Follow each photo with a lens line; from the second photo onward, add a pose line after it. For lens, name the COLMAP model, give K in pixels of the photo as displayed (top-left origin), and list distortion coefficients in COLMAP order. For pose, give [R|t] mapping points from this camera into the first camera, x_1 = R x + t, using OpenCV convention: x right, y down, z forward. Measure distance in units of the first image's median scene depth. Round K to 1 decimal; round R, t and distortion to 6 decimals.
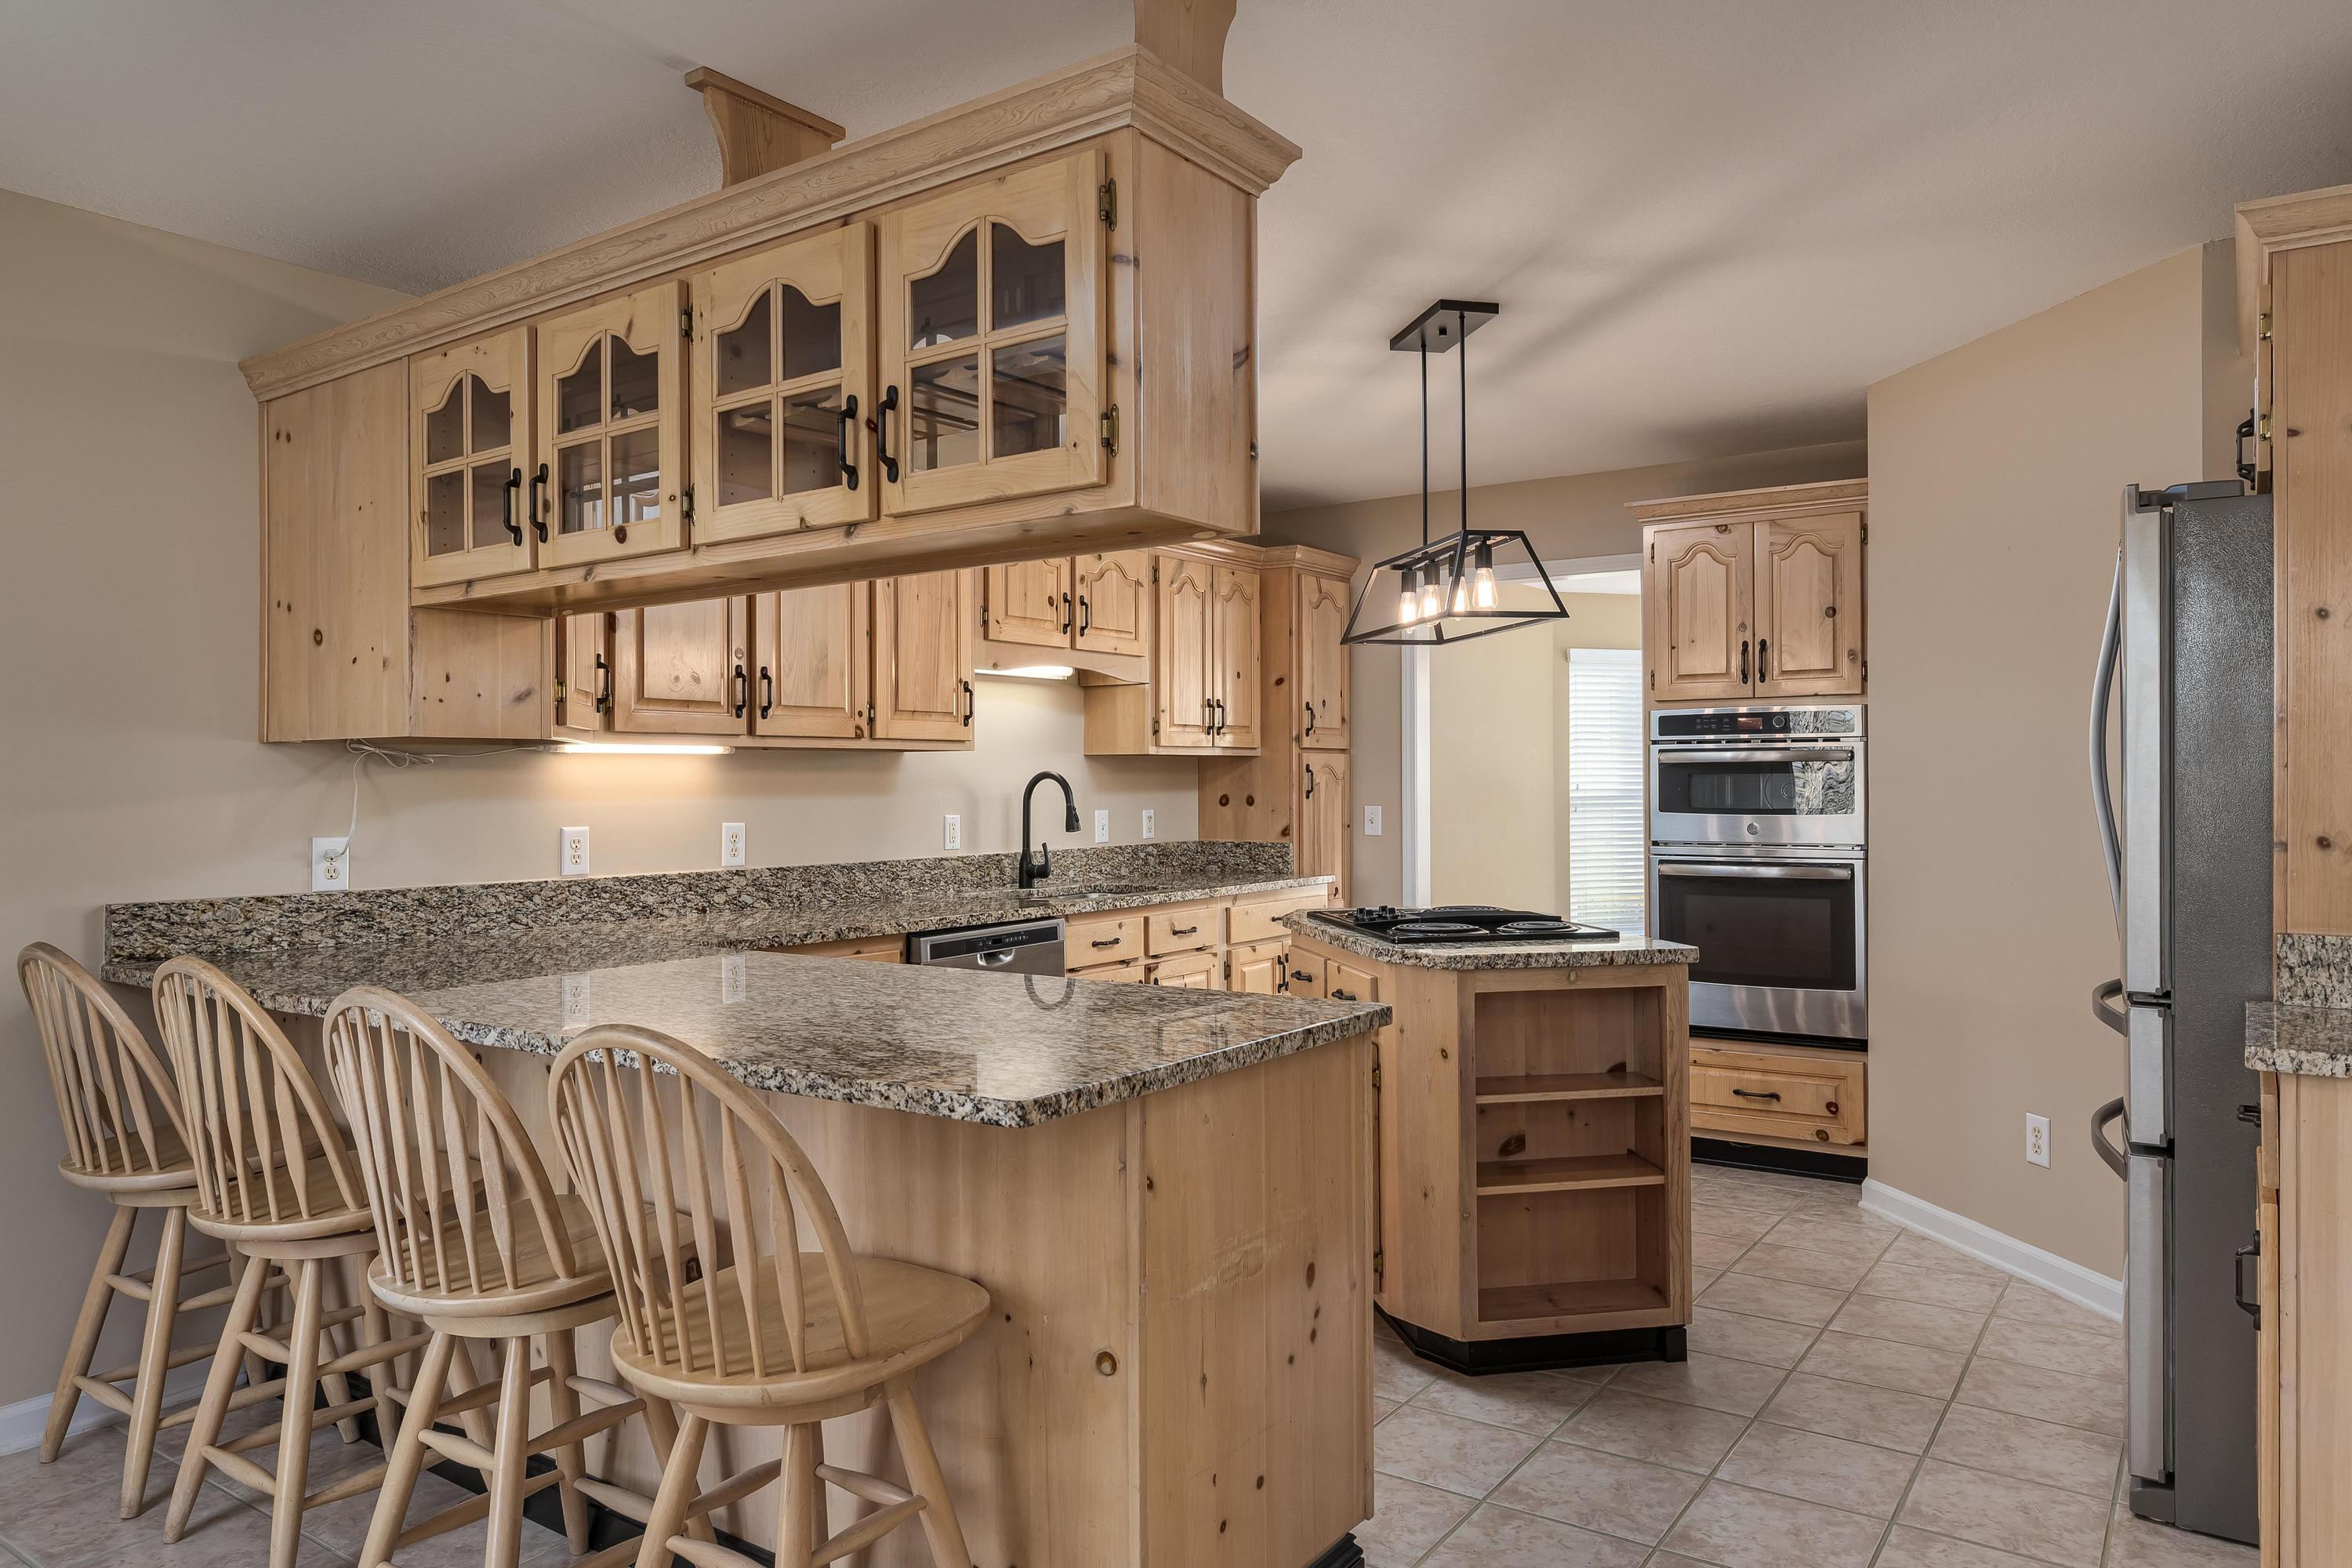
lens RADIAL K [[1532.2, 0, 1176.0], [0, 1532.2, 784.0], [0, 0, 1]] dist [-0.000211, 0.001447]
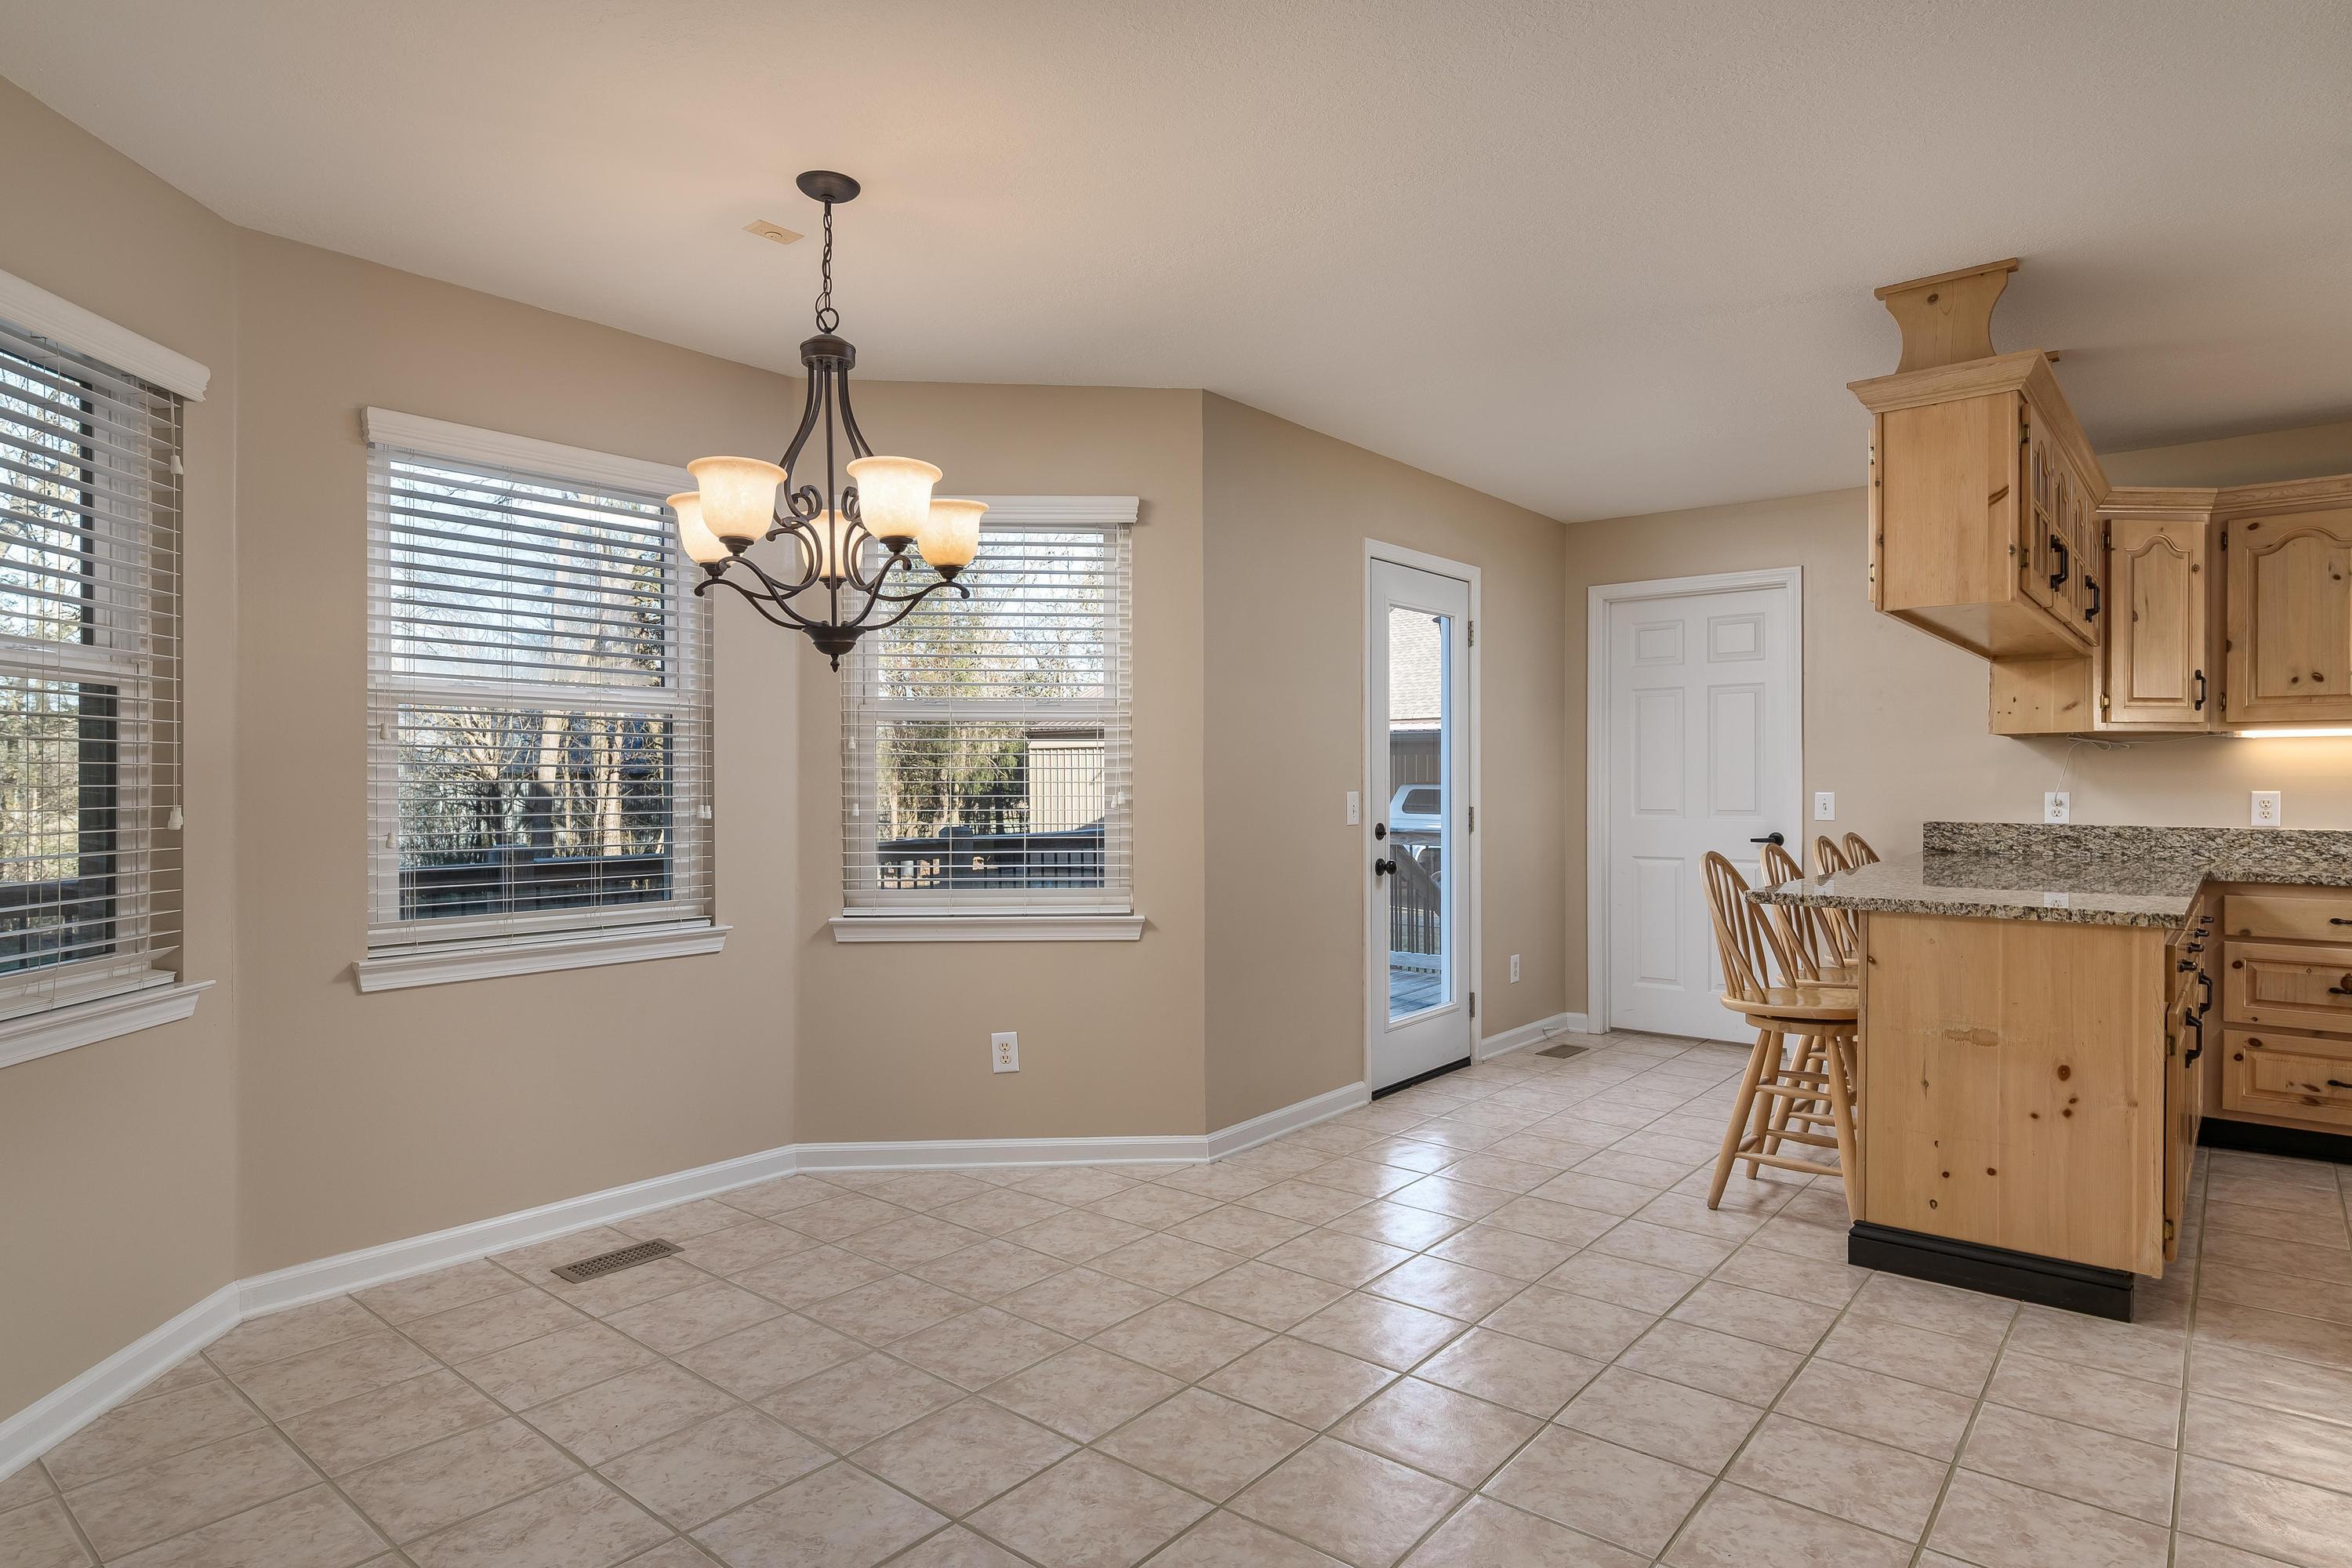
lens RADIAL K [[1300.0, 0, 1176.0], [0, 1300.0, 784.0], [0, 0, 1]] dist [0.000282, -0.000143]
pose [[-0.082884, 0.008808, -0.996520, 0.762530], [-0.000272, 0.999961, 0.008861, 0.010664], [0.996559, 0.001005, -0.082878, 0.115912]]
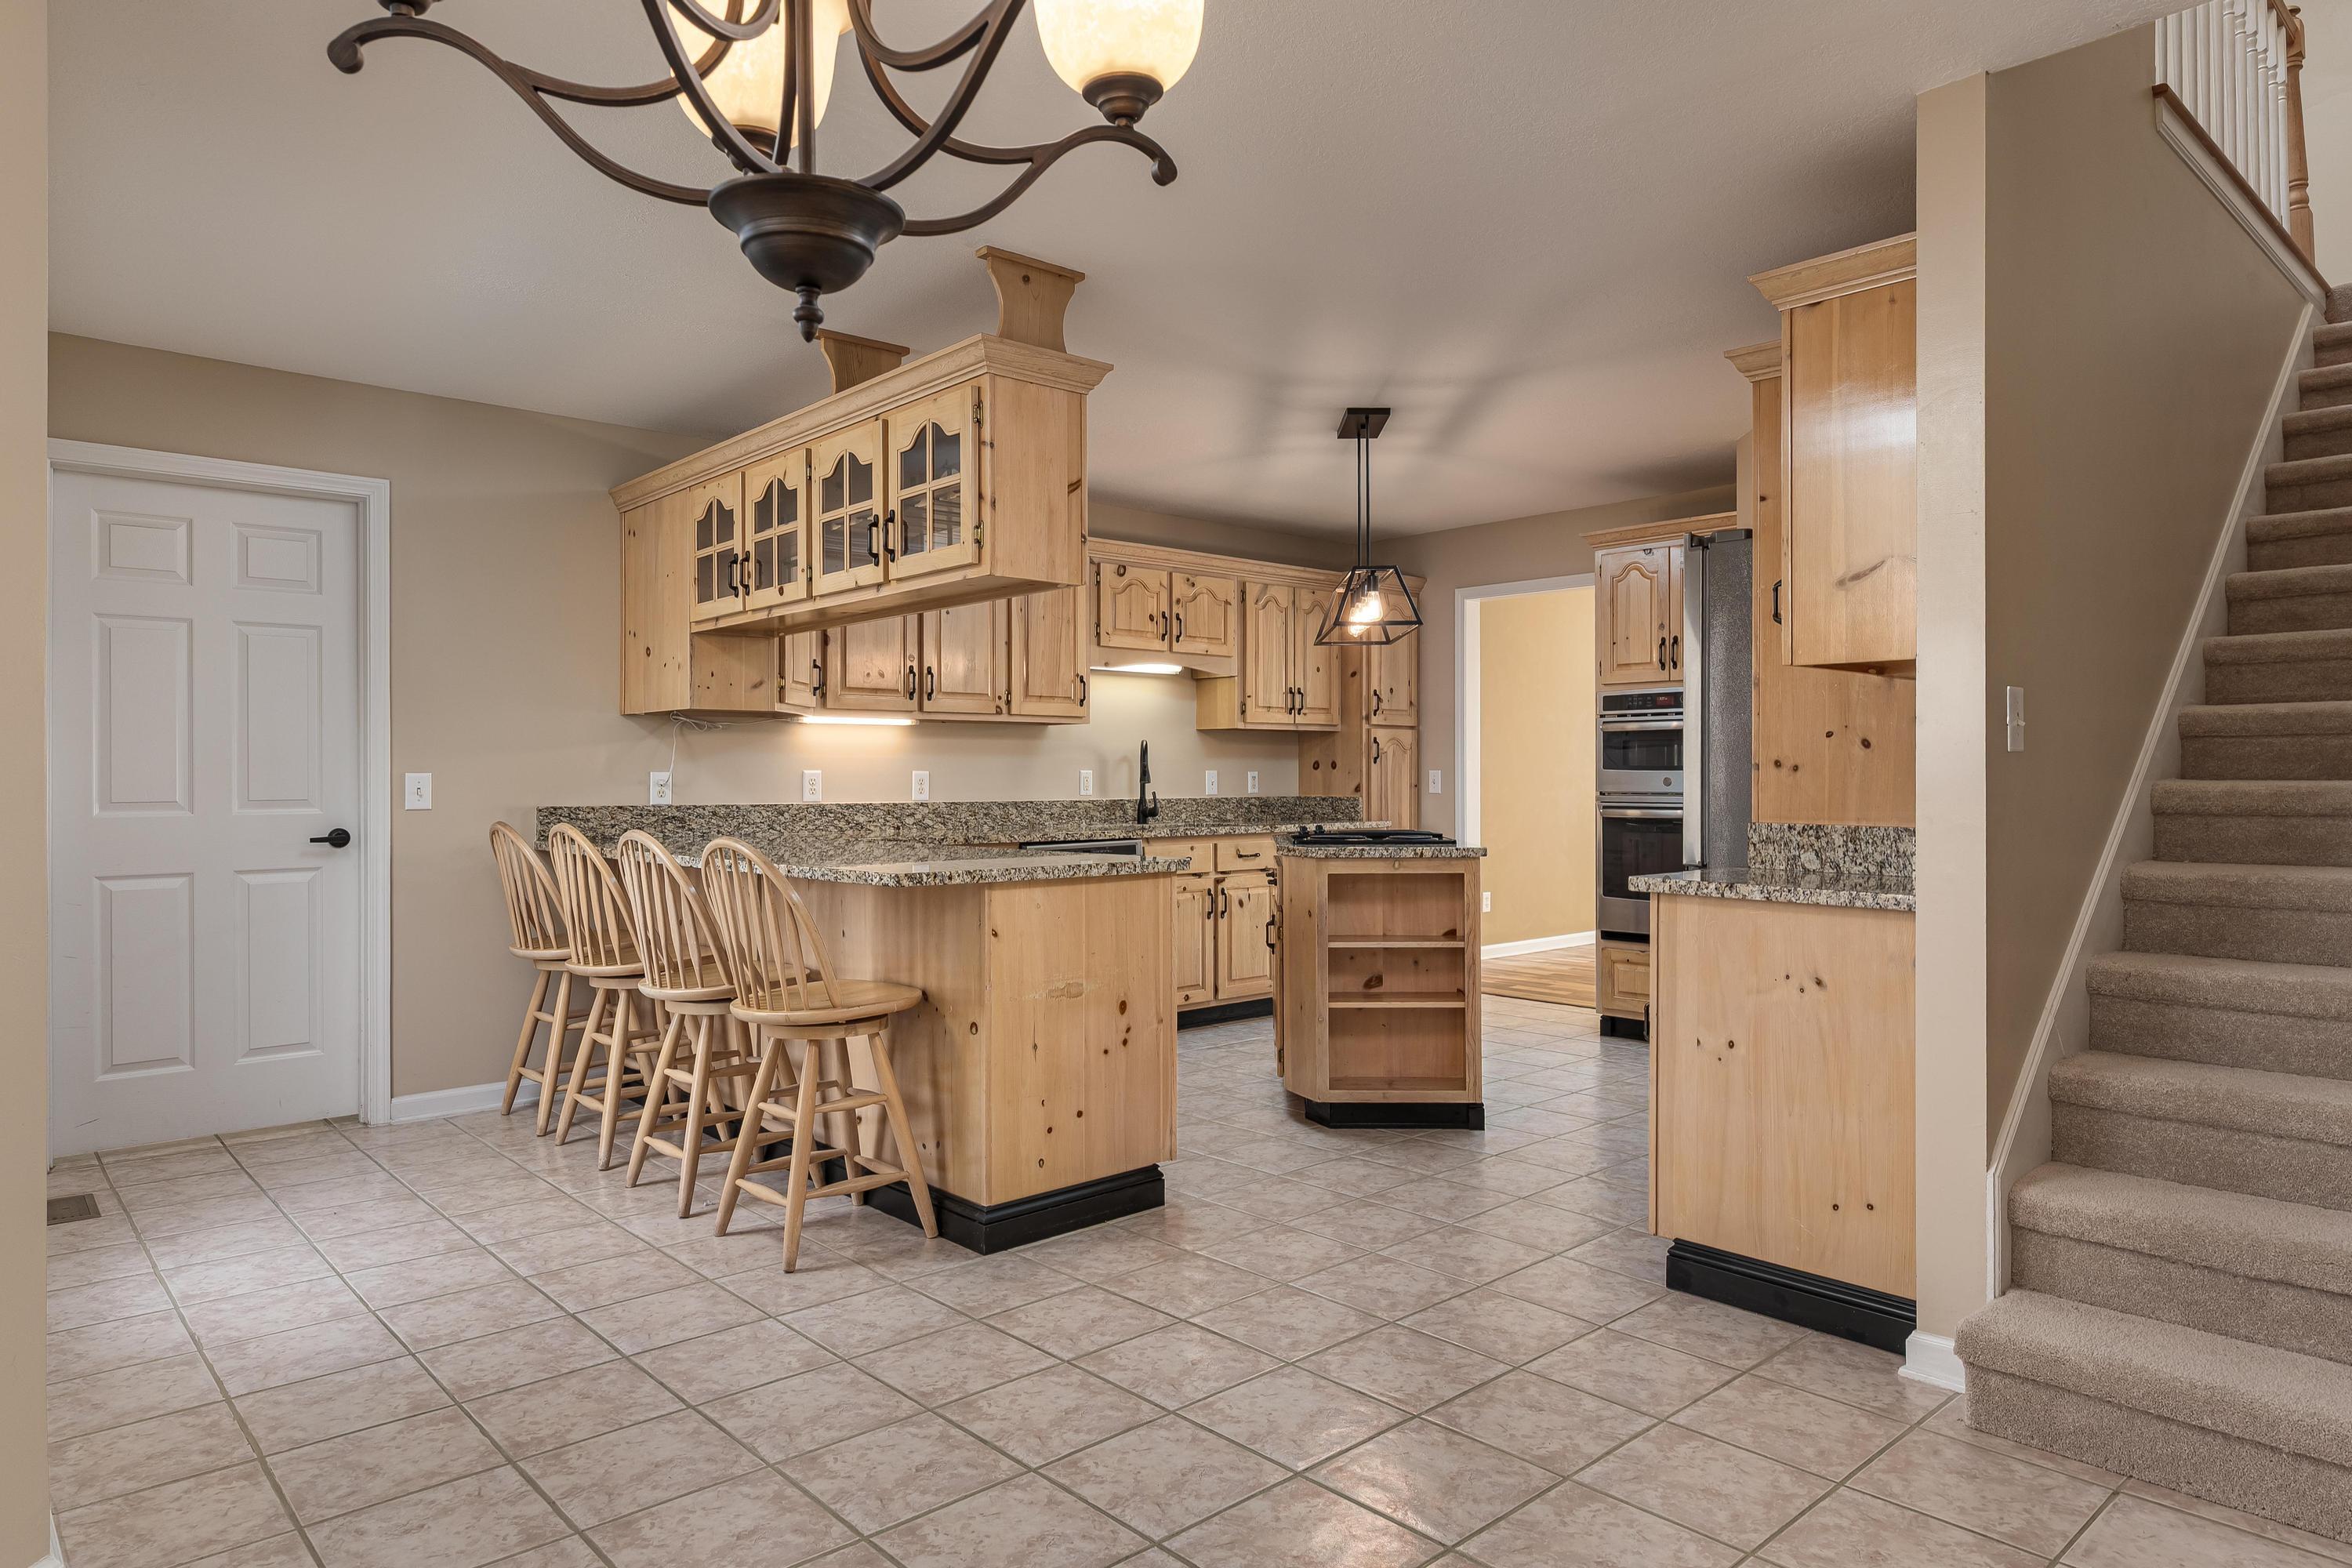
lens RADIAL K [[1412.0, 0, 1185.9], [0, 1412.0, 782.0], [0, 0, 1]] dist [0.004849, -0.000076]
pose [[0.975745, 0.004086, -0.218872, 0.266795], [-0.003442, 0.999989, 0.003322, 0.030328], [0.218884, -0.002488, 0.975748, -0.290989]]
